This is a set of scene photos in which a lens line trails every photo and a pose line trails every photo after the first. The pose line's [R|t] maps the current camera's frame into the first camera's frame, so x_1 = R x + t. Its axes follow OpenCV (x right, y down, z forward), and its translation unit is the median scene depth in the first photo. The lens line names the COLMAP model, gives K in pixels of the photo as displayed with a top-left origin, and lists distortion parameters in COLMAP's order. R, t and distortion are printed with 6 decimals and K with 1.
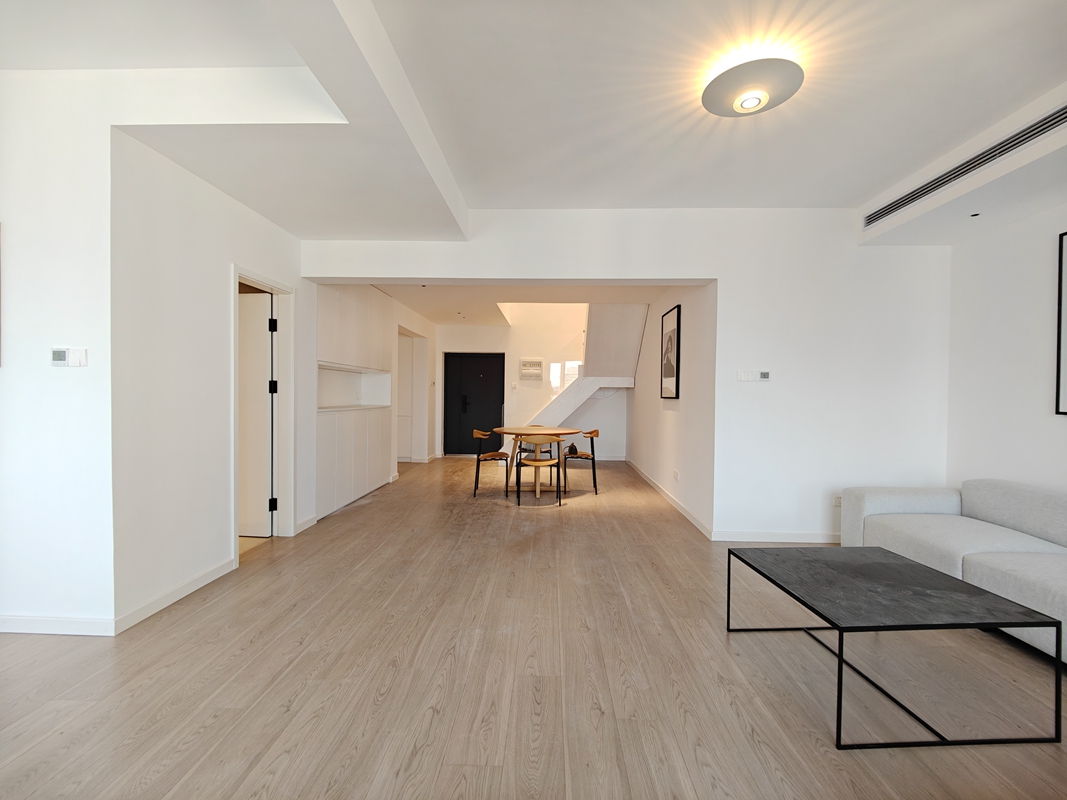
lens RADIAL K [[456.8, 0, 533.5], [0, 456.8, 400.0], [0, 0, 1]] dist [0.003803, 0.000090]
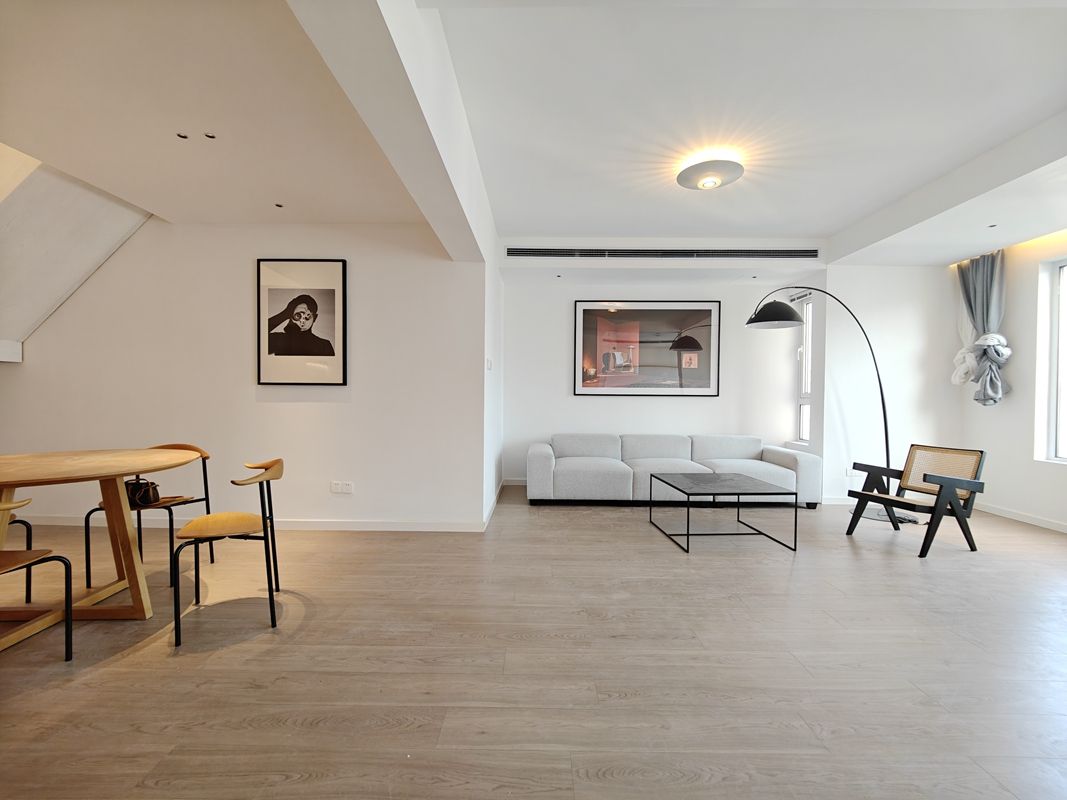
lens RADIAL K [[464.8, 0, 533.5], [0, 464.8, 400.0], [0, 0, 1]] dist [-0.001909, -0.000146]
pose [[-0.028813, -0.021429, 0.999355, -0.623224], [-0.001654, 0.999770, 0.021390, 0.005532], [-0.999583, -0.001037, -0.028842, 0.969321]]
